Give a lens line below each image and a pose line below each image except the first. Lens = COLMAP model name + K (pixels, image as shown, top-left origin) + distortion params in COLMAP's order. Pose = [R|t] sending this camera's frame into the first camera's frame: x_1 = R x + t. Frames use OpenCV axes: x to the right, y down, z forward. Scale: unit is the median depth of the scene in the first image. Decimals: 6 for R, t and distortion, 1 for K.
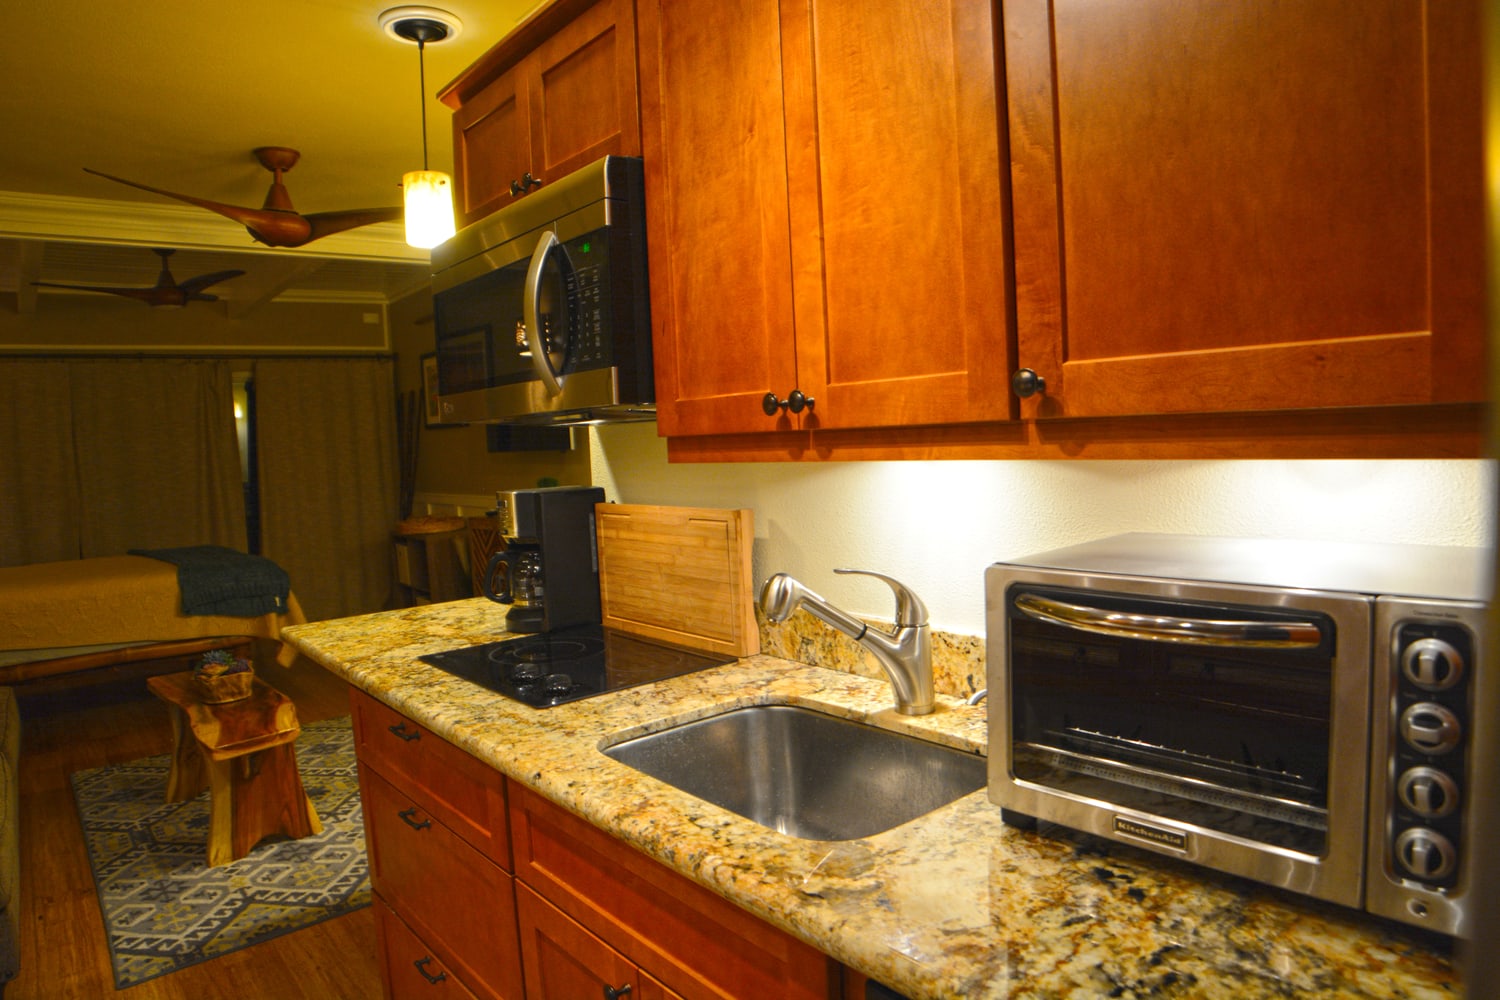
lens RADIAL K [[960.8, 0, 750.0], [0, 960.8, 500.0], [0, 0, 1]] dist [-0.117644, 0.042886]
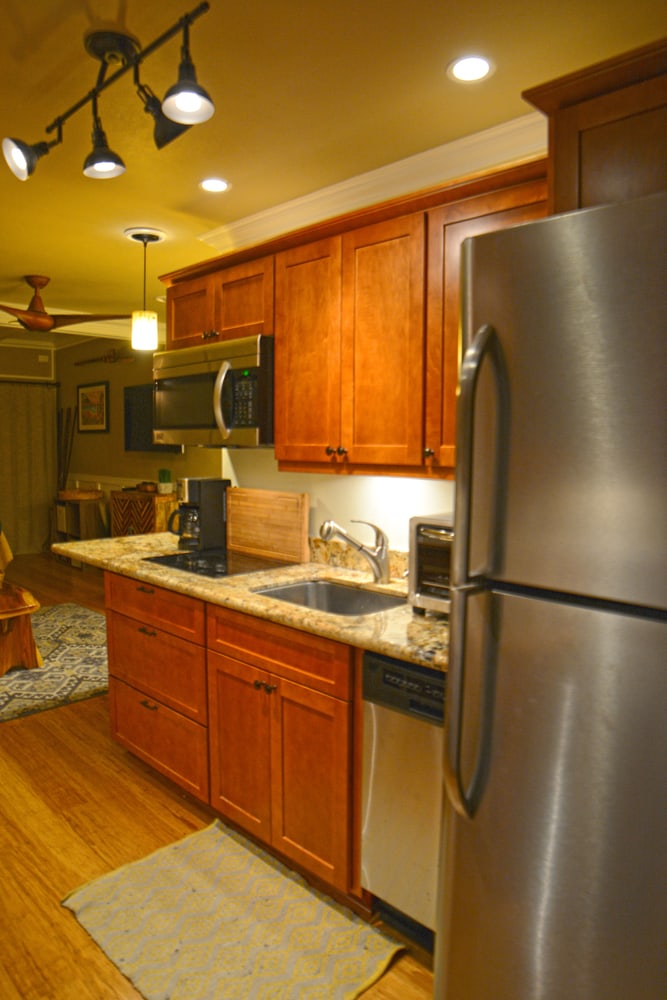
lens RADIAL K [[674.0, 0, 331.5], [0, 674.0, 477.2], [0, 0, 1]] dist [-0.099934, -0.000081]
pose [[0.994713, 0.049604, 0.089921, -0.102128], [-0.047962, 0.998642, -0.020332, 0.001627], [-0.090807, 0.015912, 0.995741, -0.588776]]
